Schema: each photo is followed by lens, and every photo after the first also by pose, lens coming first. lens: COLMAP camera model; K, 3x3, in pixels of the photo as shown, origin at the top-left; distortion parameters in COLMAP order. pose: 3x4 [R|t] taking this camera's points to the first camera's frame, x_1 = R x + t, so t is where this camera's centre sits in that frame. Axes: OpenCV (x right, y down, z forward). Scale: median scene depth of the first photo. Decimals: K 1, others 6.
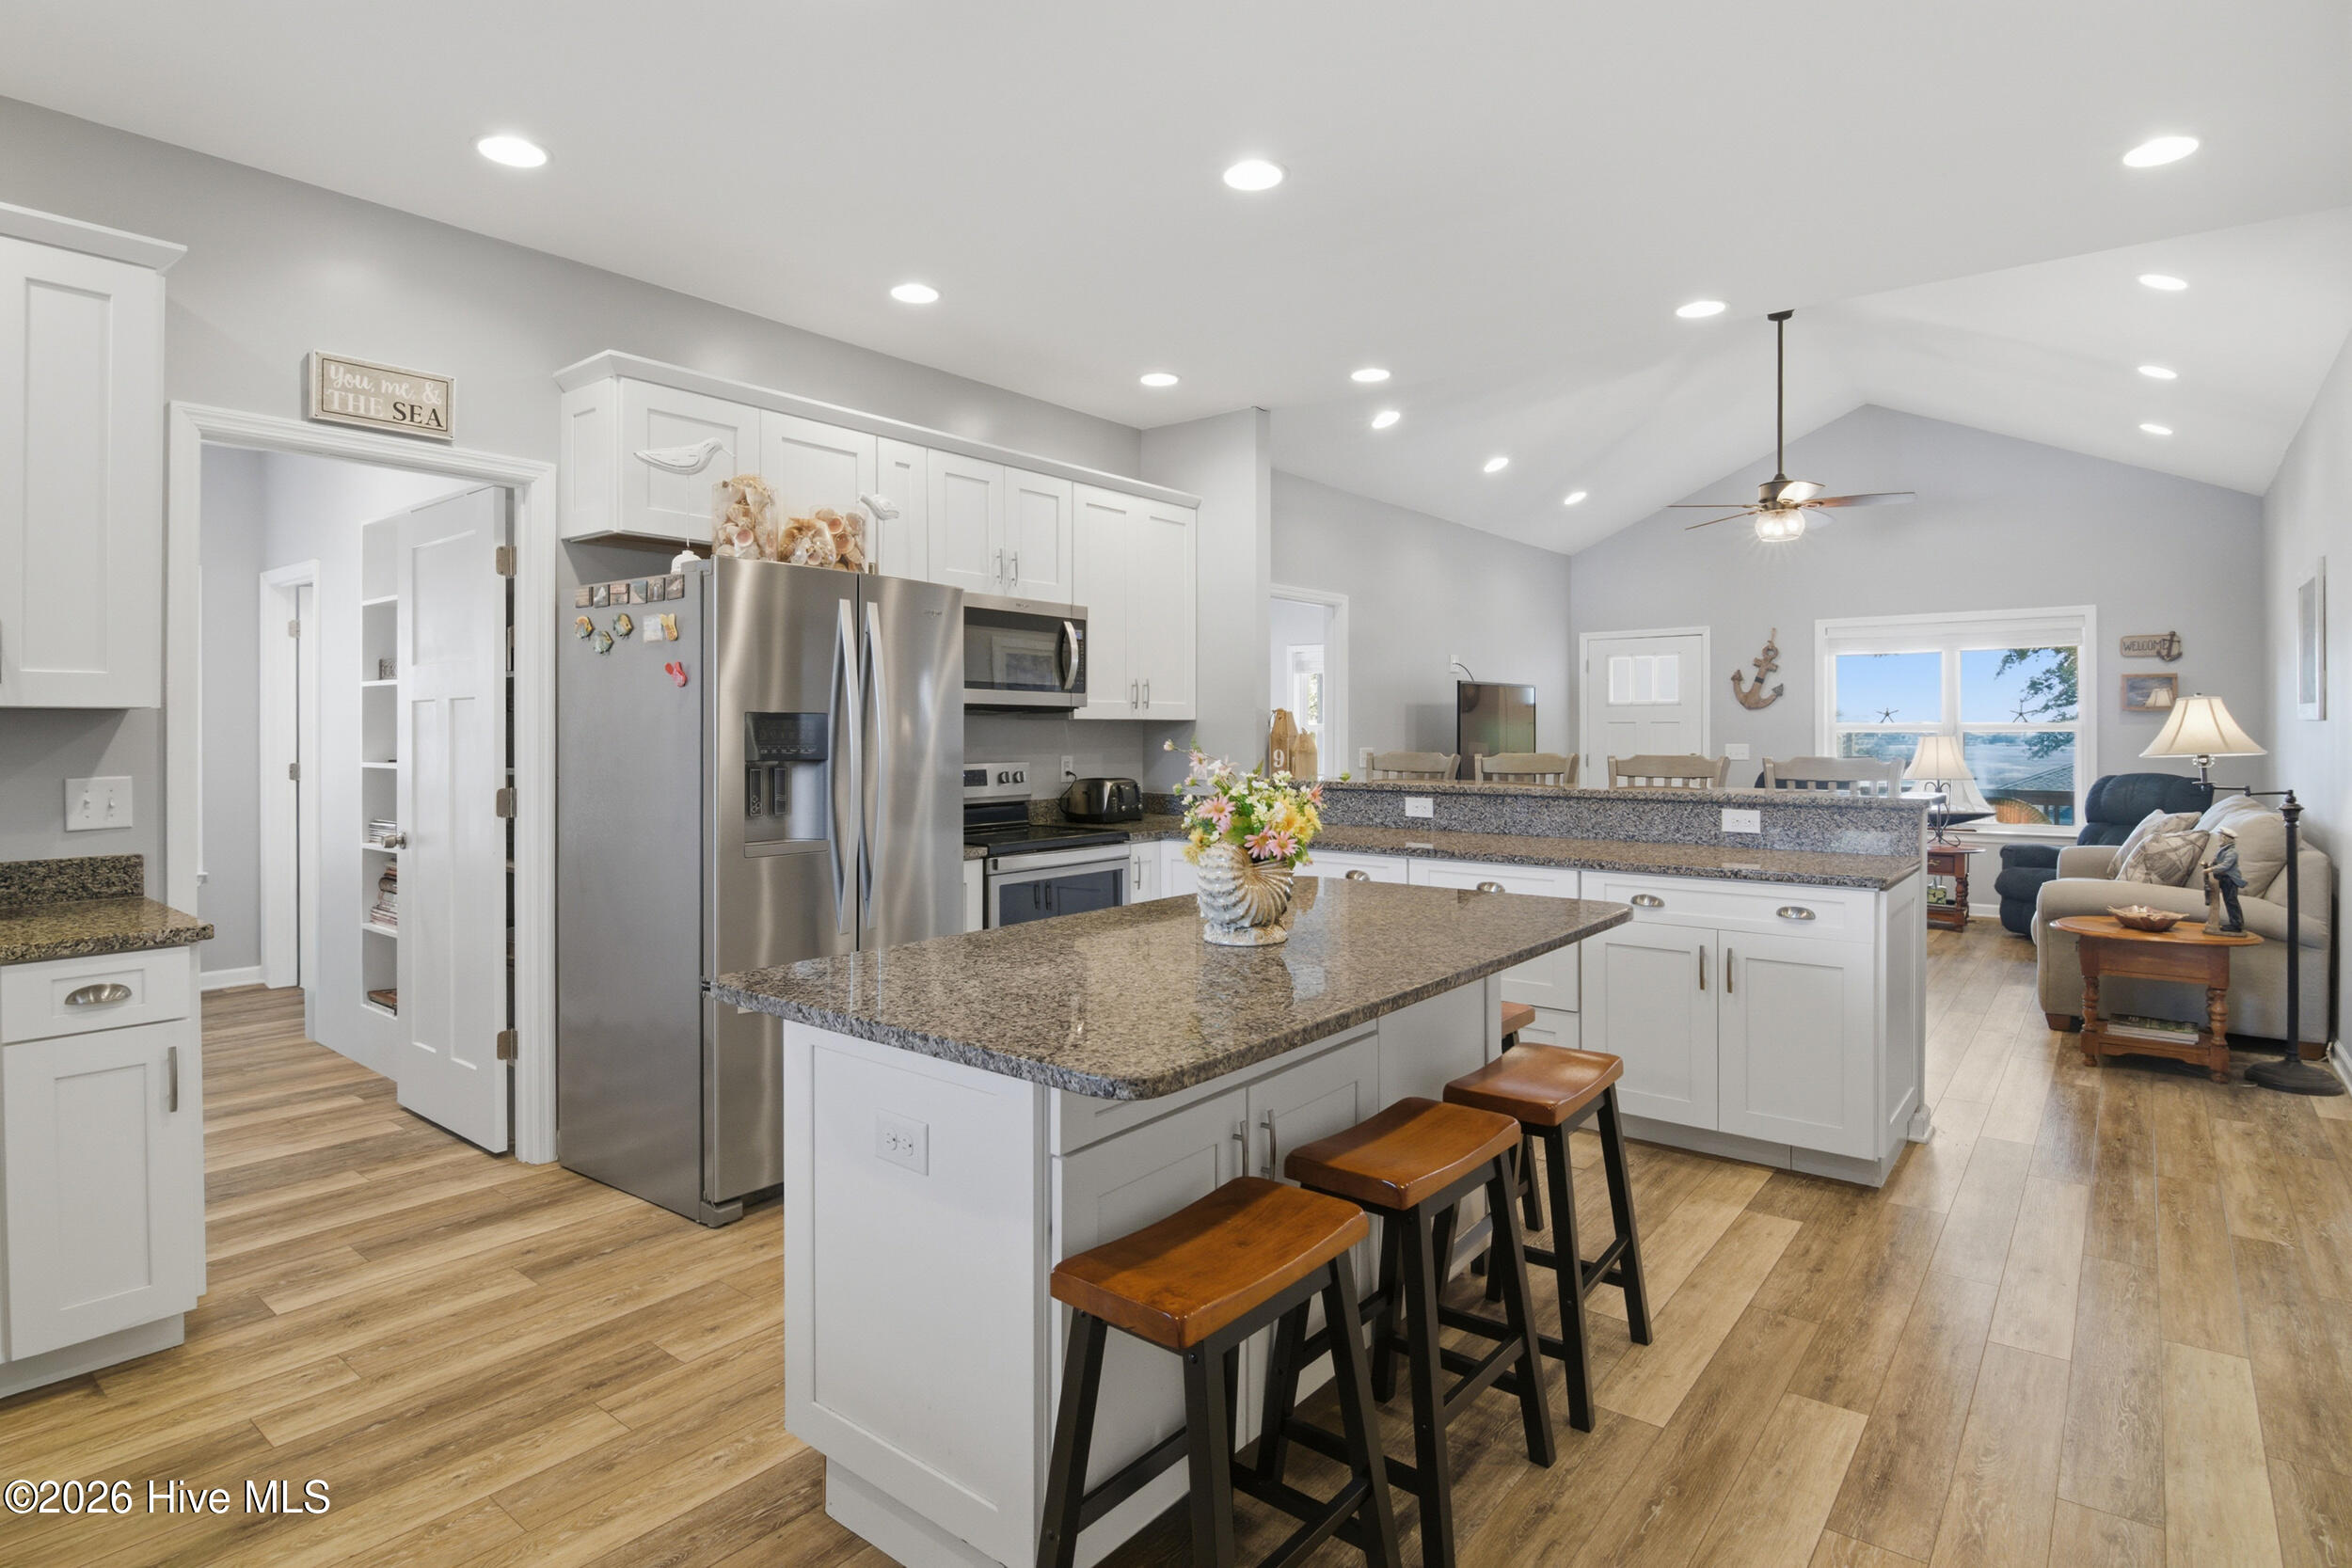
lens RADIAL K [[1238.7, 0, 1159.2], [0, 1238.7, 723.8], [0, 0, 1]] dist [-0.021835, -0.001572]
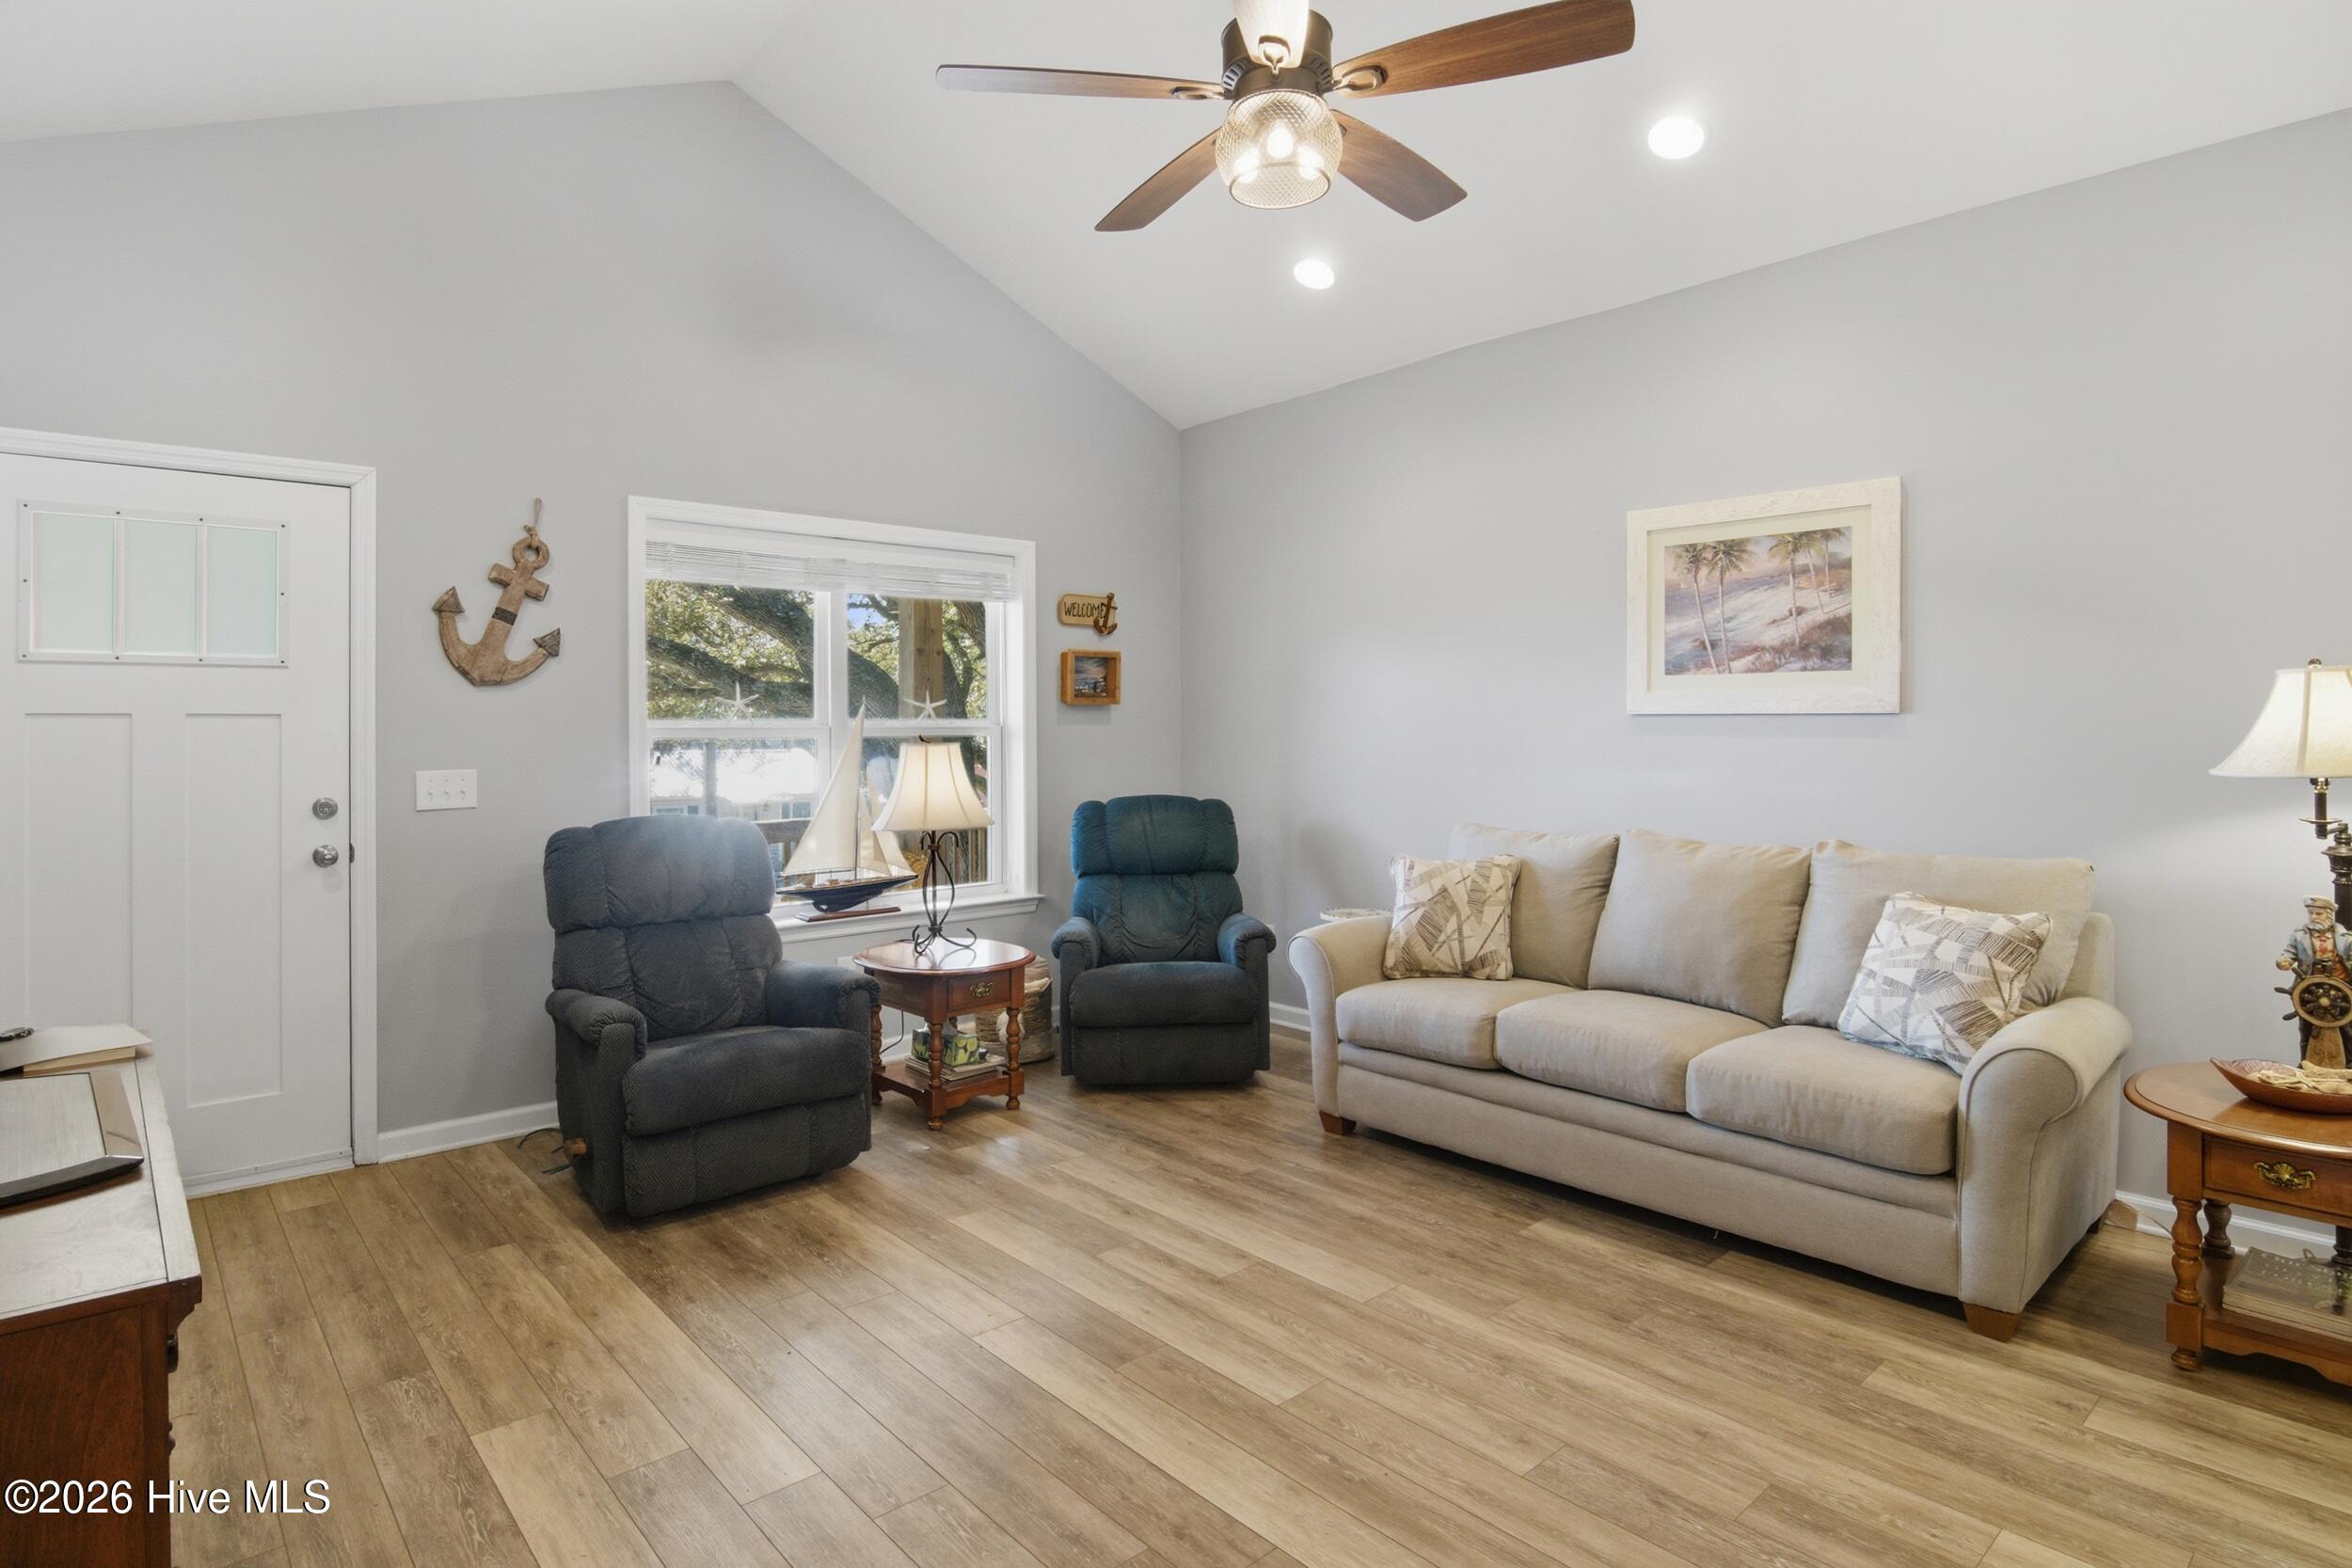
lens RADIAL K [[1219.3, 0, 1162.7], [0, 1219.3, 731.6], [0, 0, 1]] dist [-0.008245, -0.003052]
pose [[0.158530, 0.000095, 0.987354, 0.125721], [0.000422, 1.000000, -0.000164, 0.004585], [-0.987354, 0.000442, 0.158529, 0.803390]]
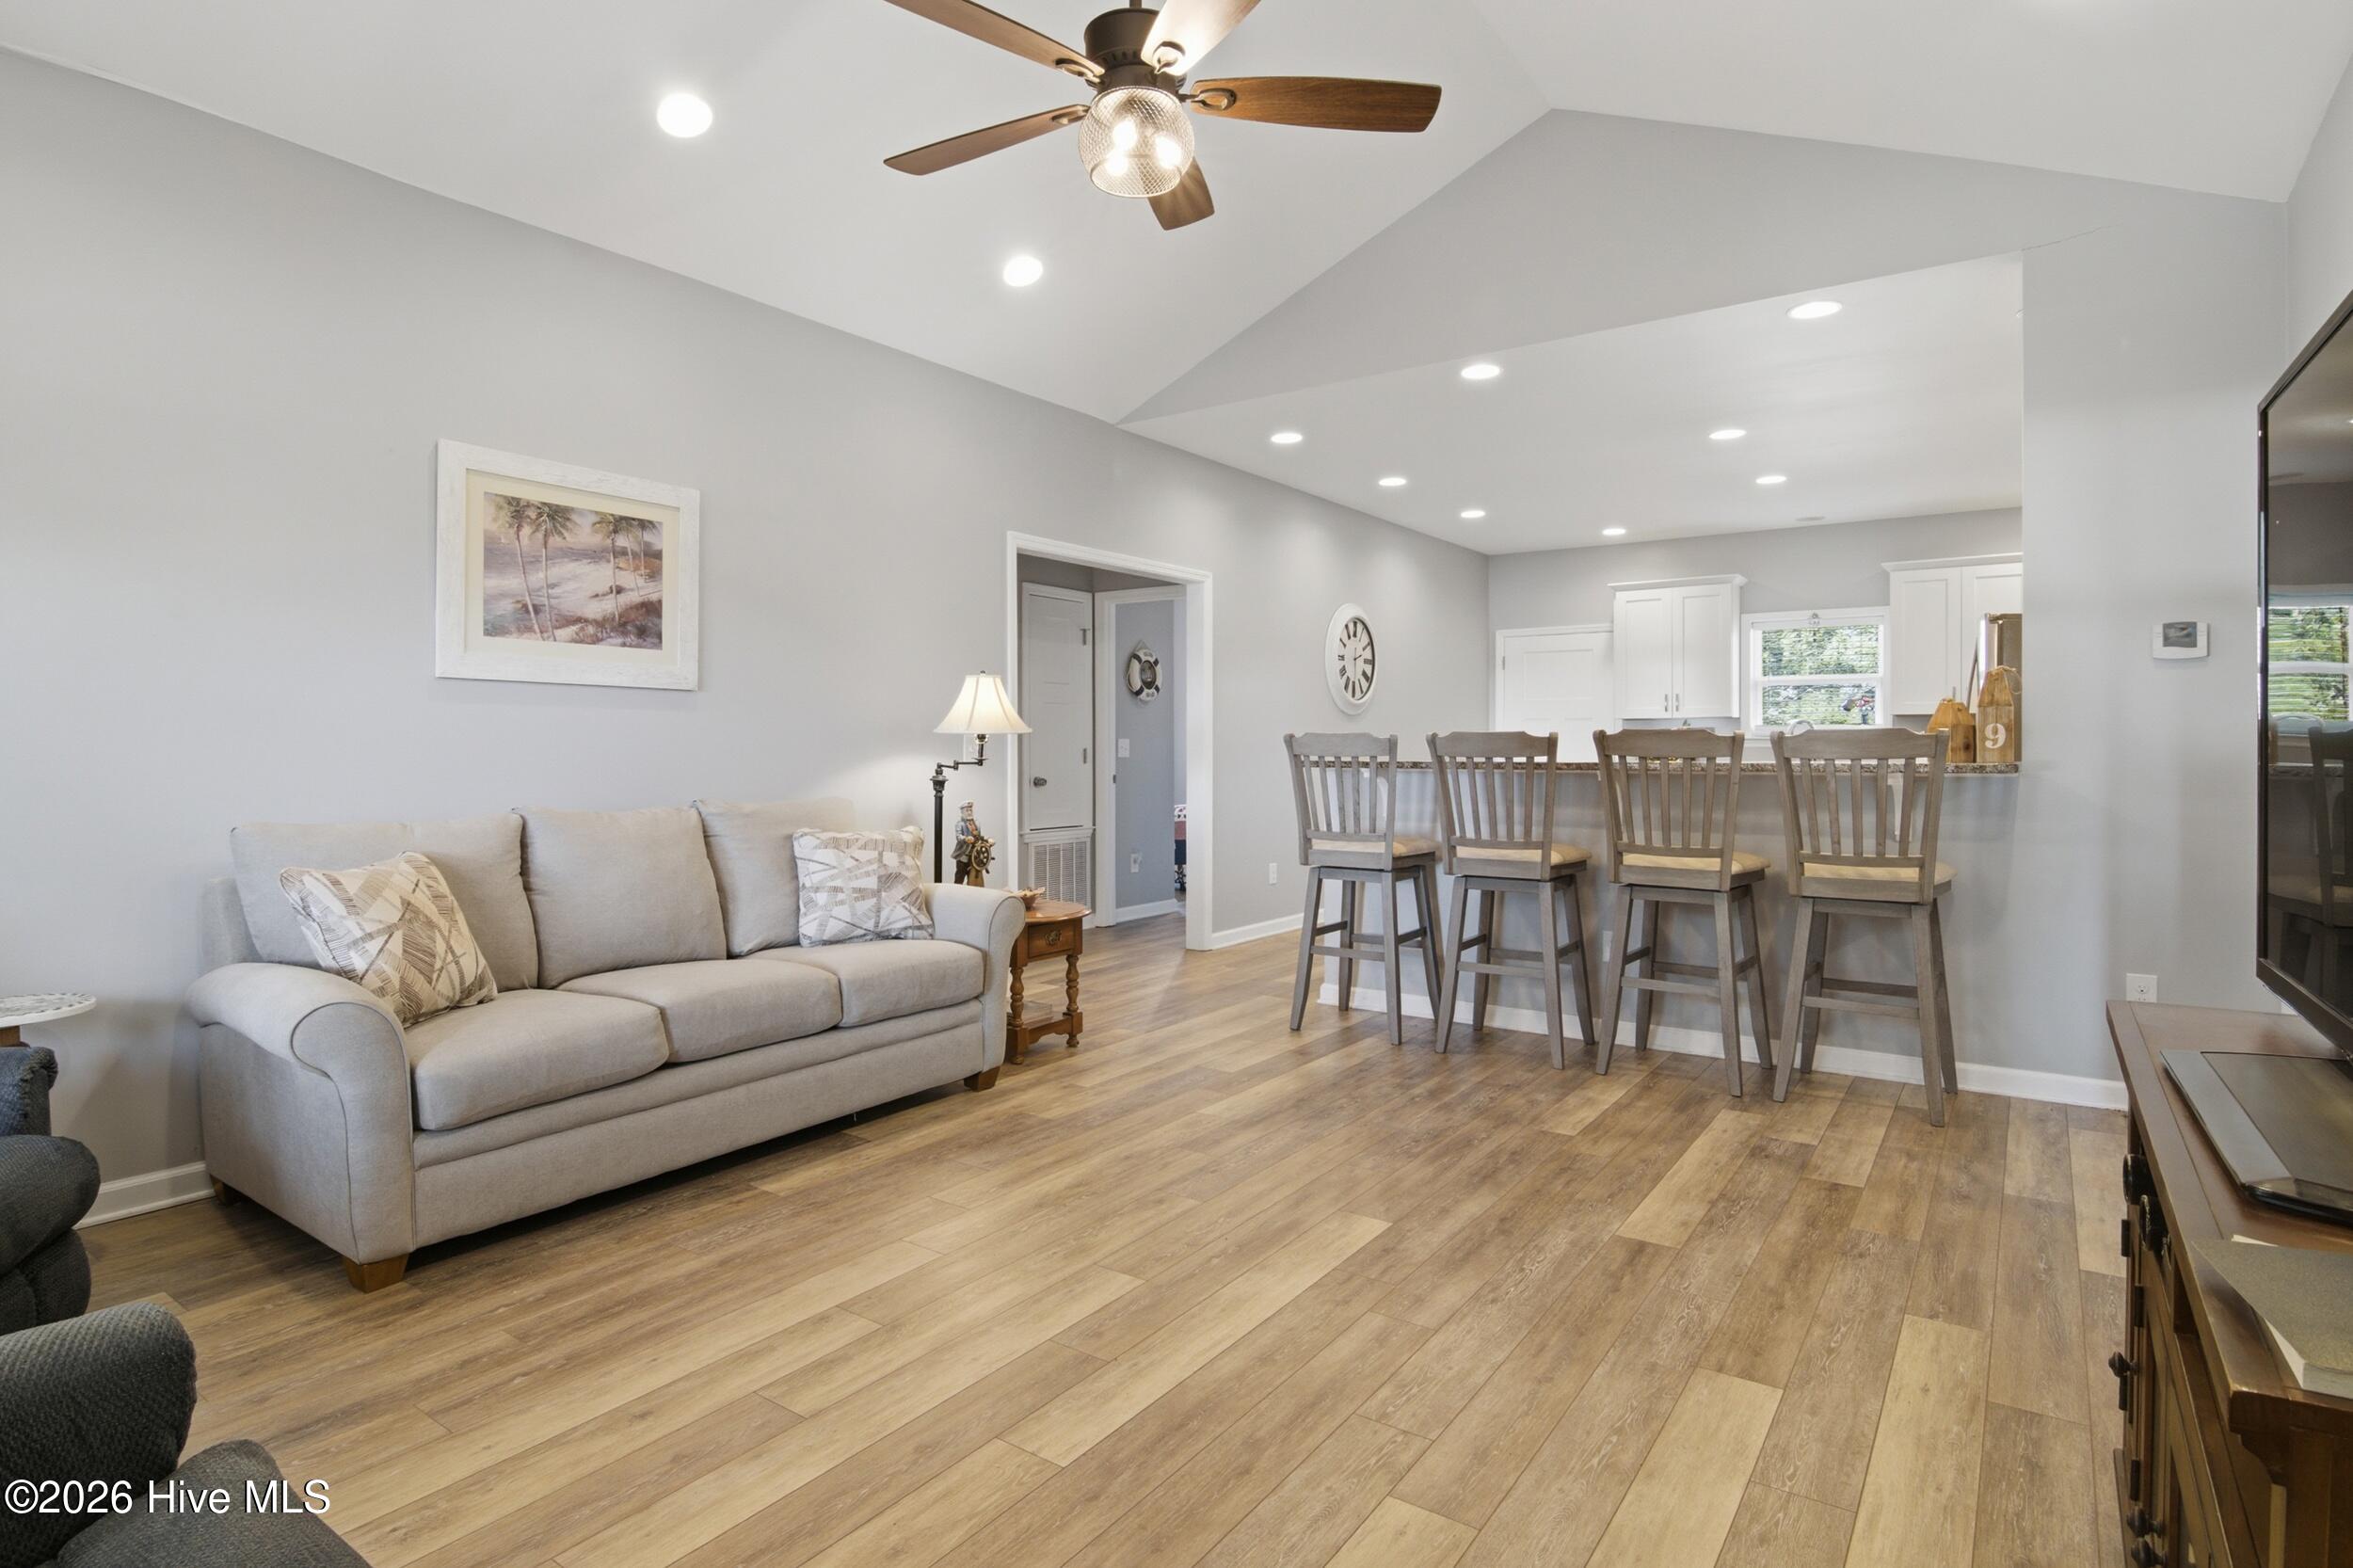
lens RADIAL K [[1219.9, 0, 1174.2], [0, 1219.9, 766.5], [0, 0, 1]] dist [-0.008245, -0.003052]
pose [[-0.997580, 0.003324, -0.069447, 0.421740], [0.002399, 0.999907, 0.013404, 0.023504], [0.069485, 0.013205, -0.997496, 1.133943]]
